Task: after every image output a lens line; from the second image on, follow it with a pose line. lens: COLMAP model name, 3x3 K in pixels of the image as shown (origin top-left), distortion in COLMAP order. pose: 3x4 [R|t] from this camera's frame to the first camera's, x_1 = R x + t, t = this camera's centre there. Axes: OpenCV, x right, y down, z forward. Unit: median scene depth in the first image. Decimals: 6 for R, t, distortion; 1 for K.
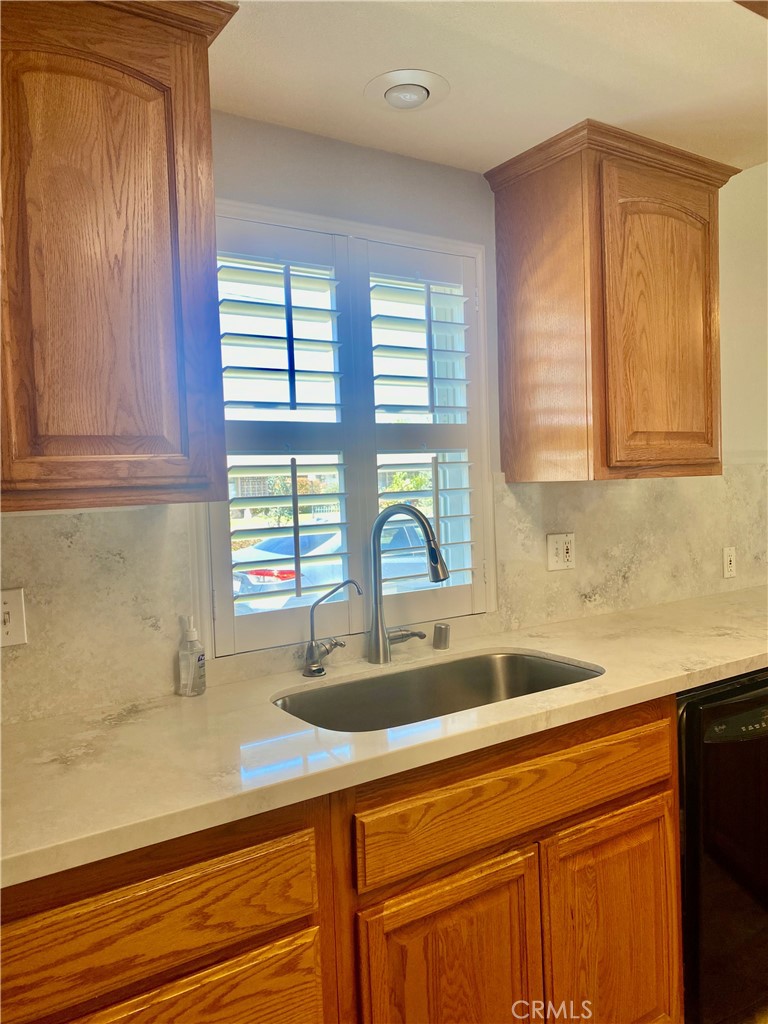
lens RADIAL K [[769.4, 0, 415.3], [0, 769.4, 514.7], [0, 0, 1]] dist [0.077741, -0.082286]
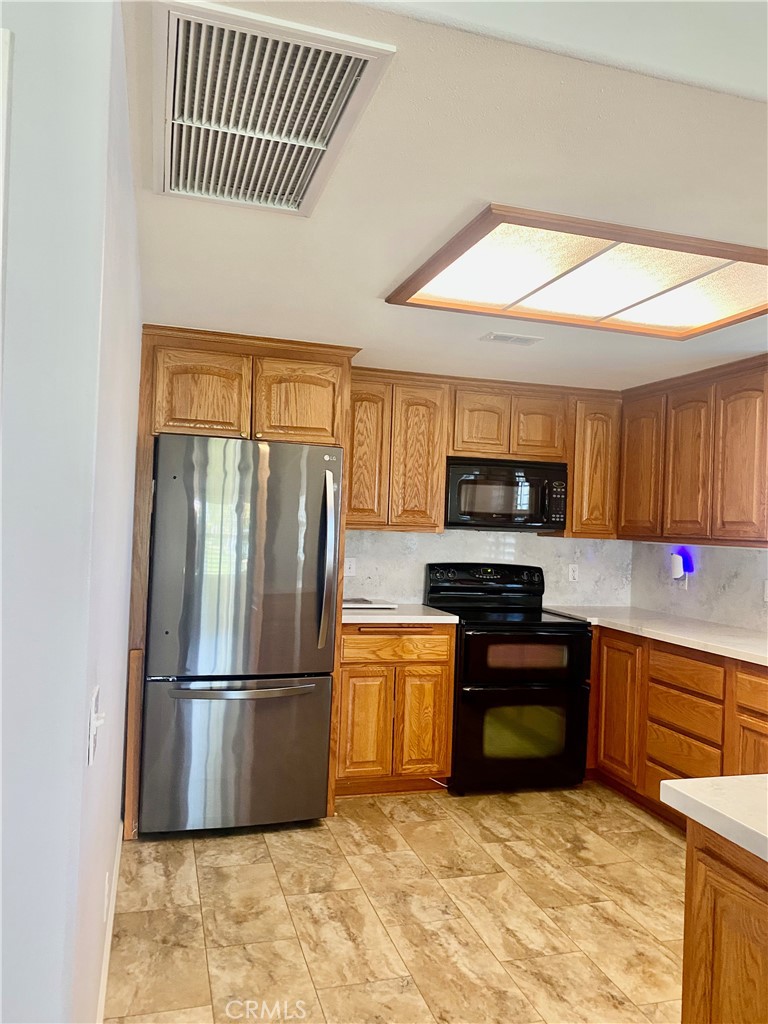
lens RADIAL K [[769.4, 0, 415.3], [0, 769.4, 514.7], [0, 0, 1]] dist [0.077741, -0.082286]
pose [[-0.262003, 0.008380, -0.965031, 1.694804], [-0.074220, 0.996826, 0.028806, -0.076542], [0.962209, 0.079172, -0.260550, 0.394540]]
